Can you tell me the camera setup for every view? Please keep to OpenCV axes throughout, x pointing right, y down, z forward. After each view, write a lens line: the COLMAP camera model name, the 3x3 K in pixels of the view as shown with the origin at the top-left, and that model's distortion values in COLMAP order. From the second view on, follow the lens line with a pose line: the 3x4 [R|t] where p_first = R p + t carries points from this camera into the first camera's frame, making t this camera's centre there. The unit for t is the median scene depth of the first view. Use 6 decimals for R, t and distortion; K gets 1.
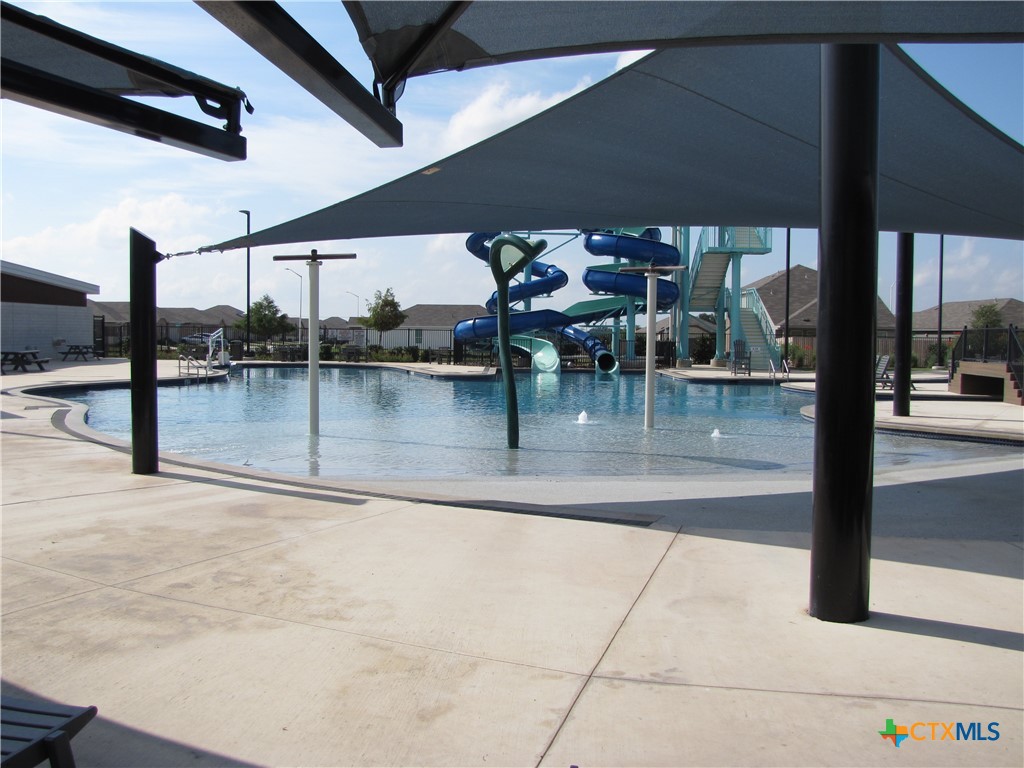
lens RADIAL K [[994.0, 0, 512.0], [0, 994.0, 384.0], [0, 0, 1]] dist [-0.129085, 0.218192]
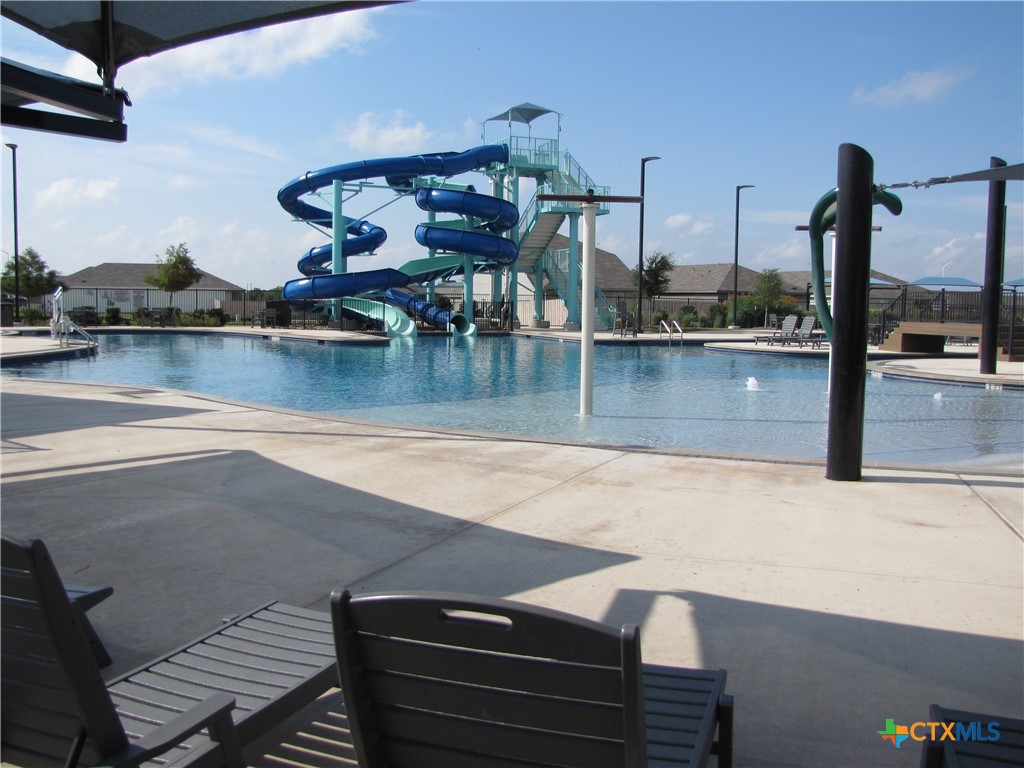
lens RADIAL K [[994.0, 0, 512.0], [0, 994.0, 384.0], [0, 0, 1]] dist [-0.129085, 0.218192]
pose [[0.932915, -0.028736, 0.358947, -0.187359], [0.014818, 0.999030, 0.041467, -0.003333], [-0.359791, -0.033366, 0.932436, 0.084661]]
